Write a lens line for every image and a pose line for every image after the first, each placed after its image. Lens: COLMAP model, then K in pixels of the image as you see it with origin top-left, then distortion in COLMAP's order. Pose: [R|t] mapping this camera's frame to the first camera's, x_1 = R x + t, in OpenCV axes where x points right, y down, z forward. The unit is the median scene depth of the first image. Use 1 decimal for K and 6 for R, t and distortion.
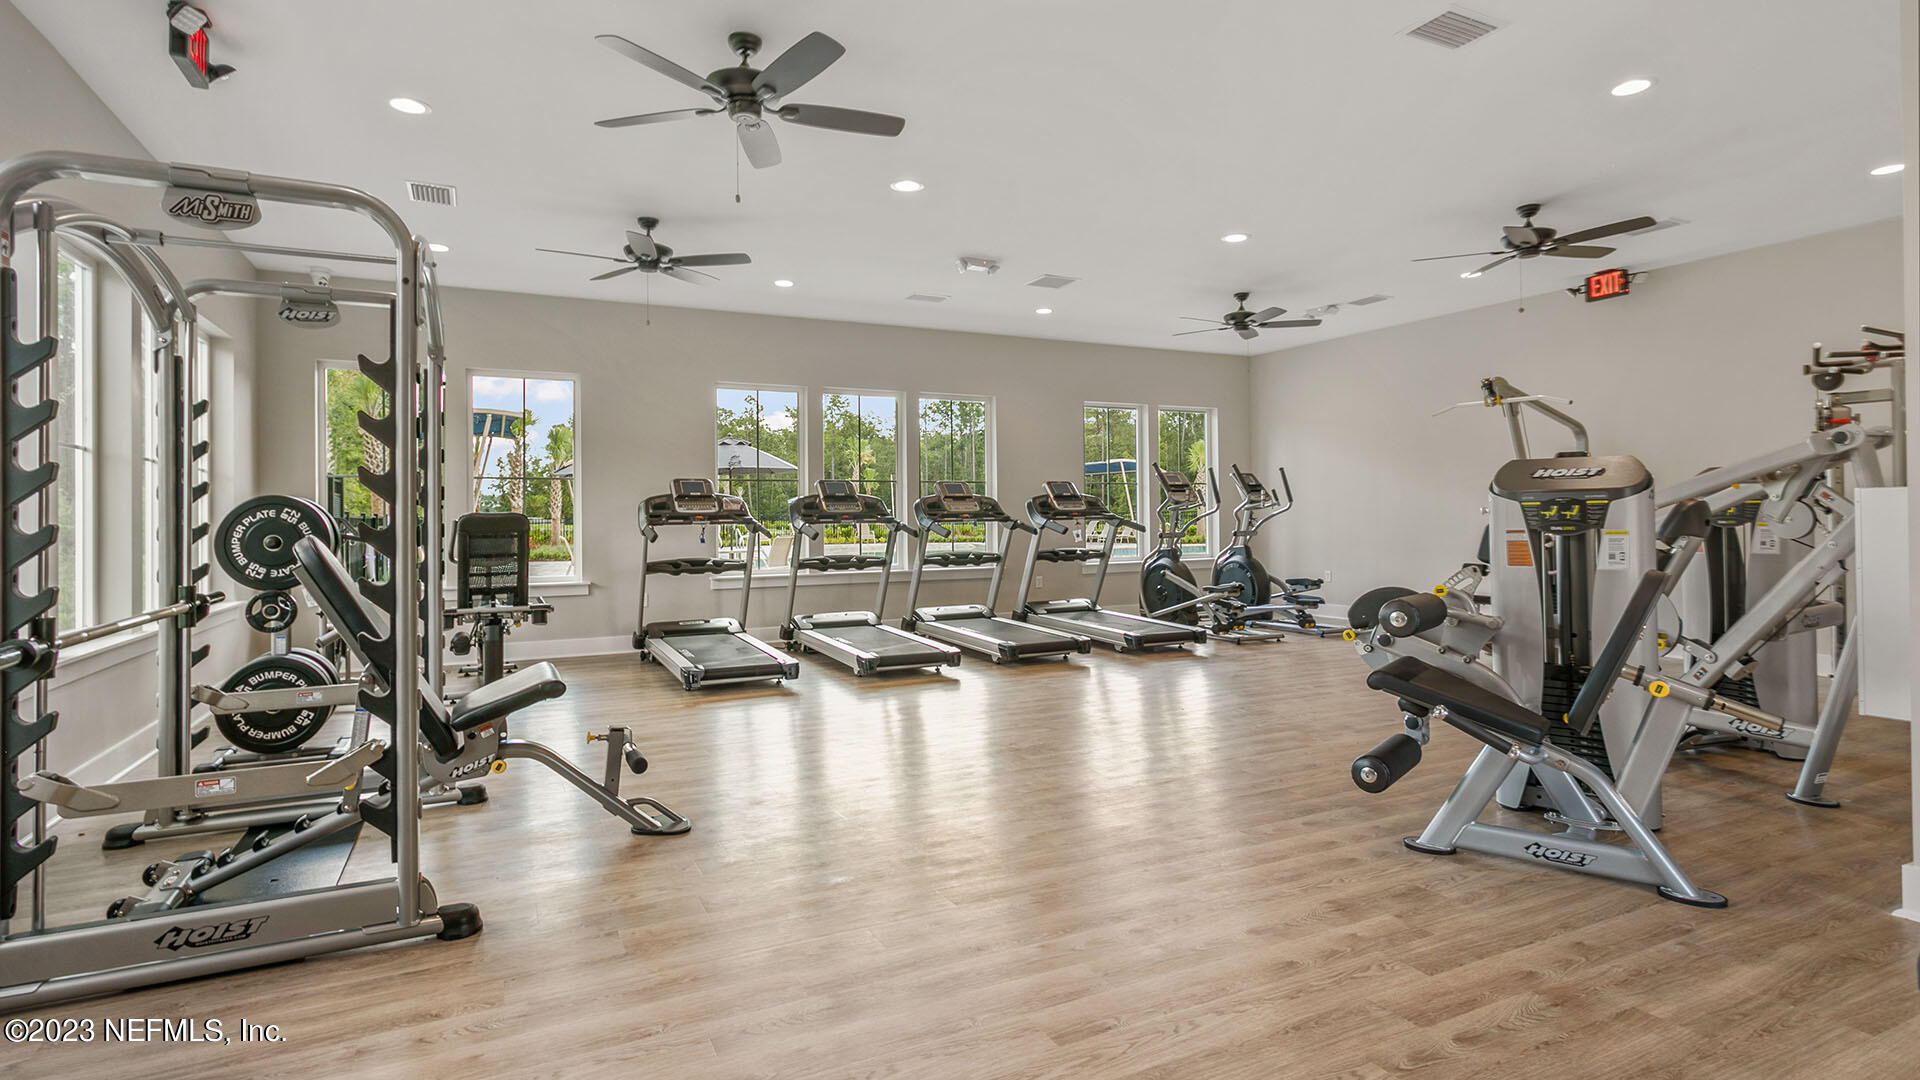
lens RADIAL K [[943.3, 0, 962.2], [0, 943.3, 584.8], [0, 0, 1]] dist [0.000676, -0.000136]
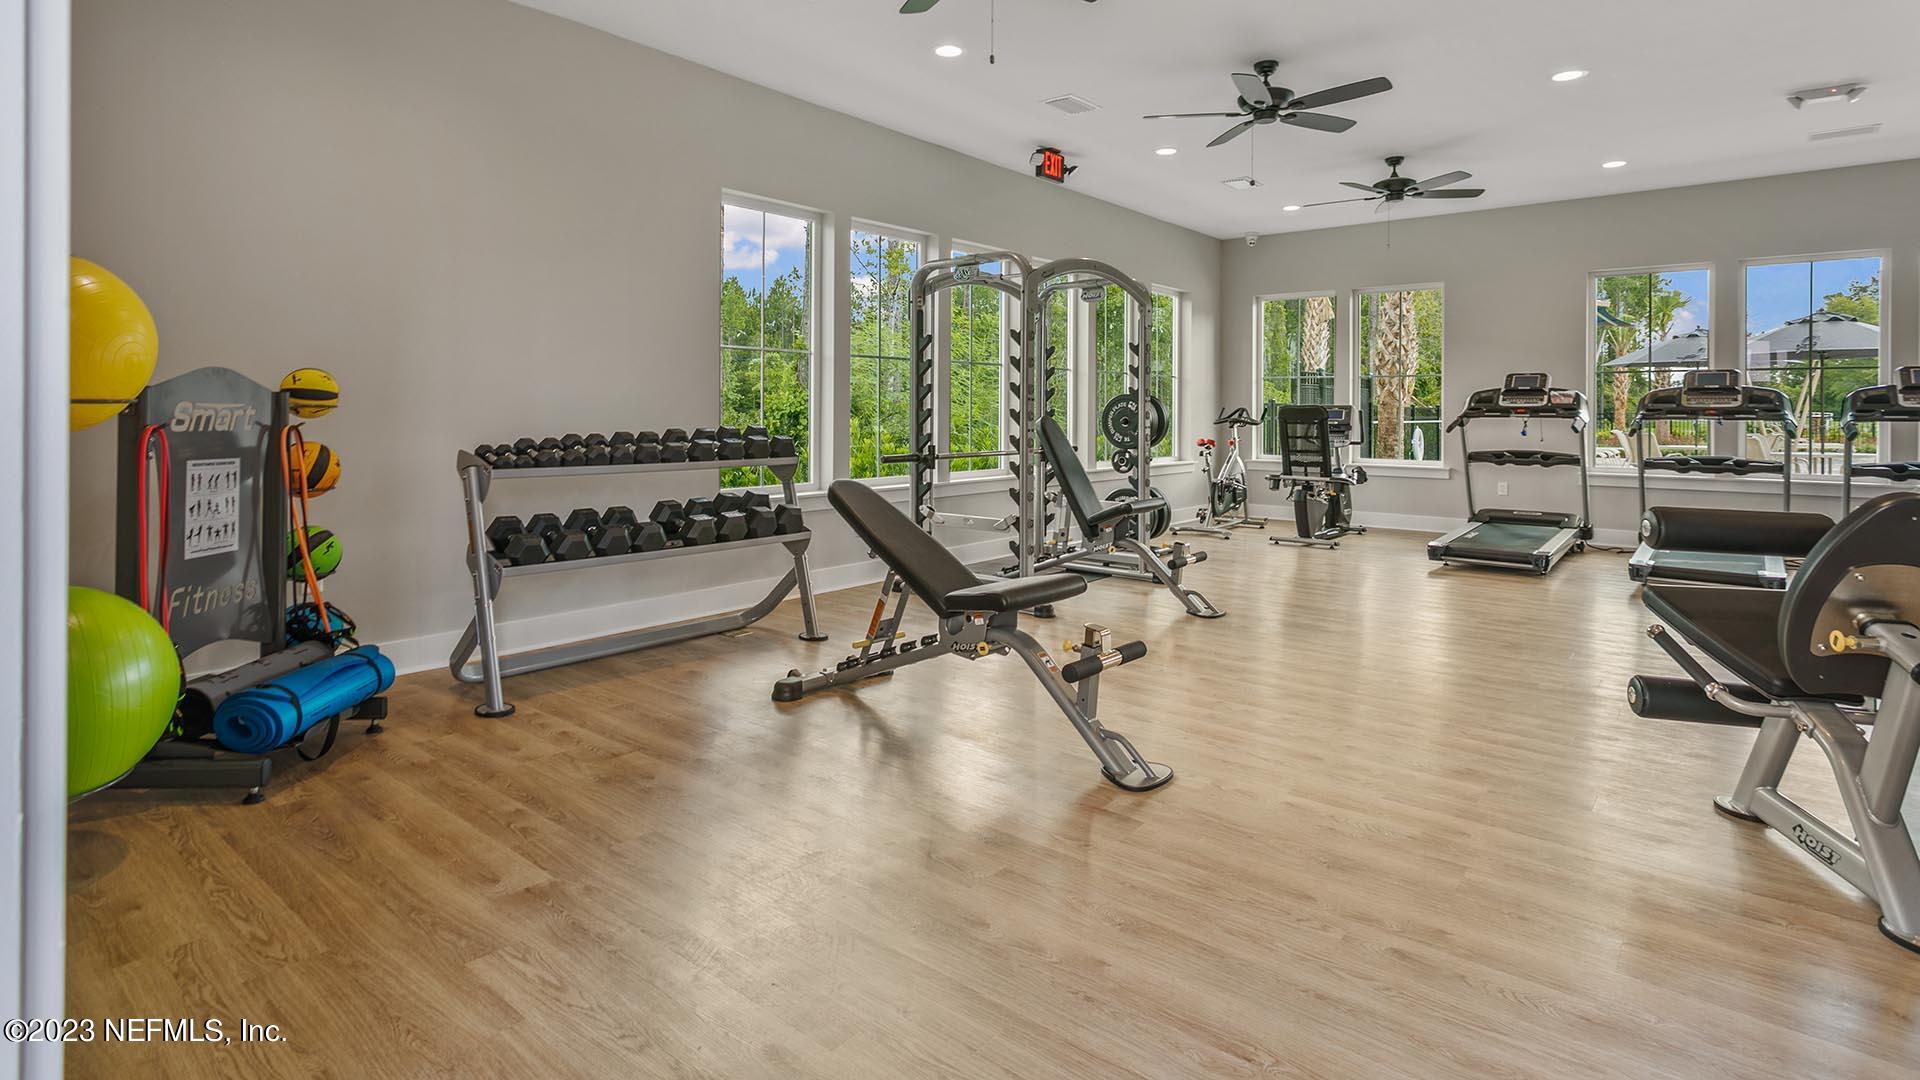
lens RADIAL K [[943.3, 0, 962.2], [0, 943.3, 584.8], [0, 0, 1]] dist [0.000676, -0.000136]
pose [[0.406913, 0.177862, -0.895984, 0.456028], [-0.076288, 0.984051, 0.160698, -0.002666], [0.910276, 0.002963, 0.413991, 0.003117]]
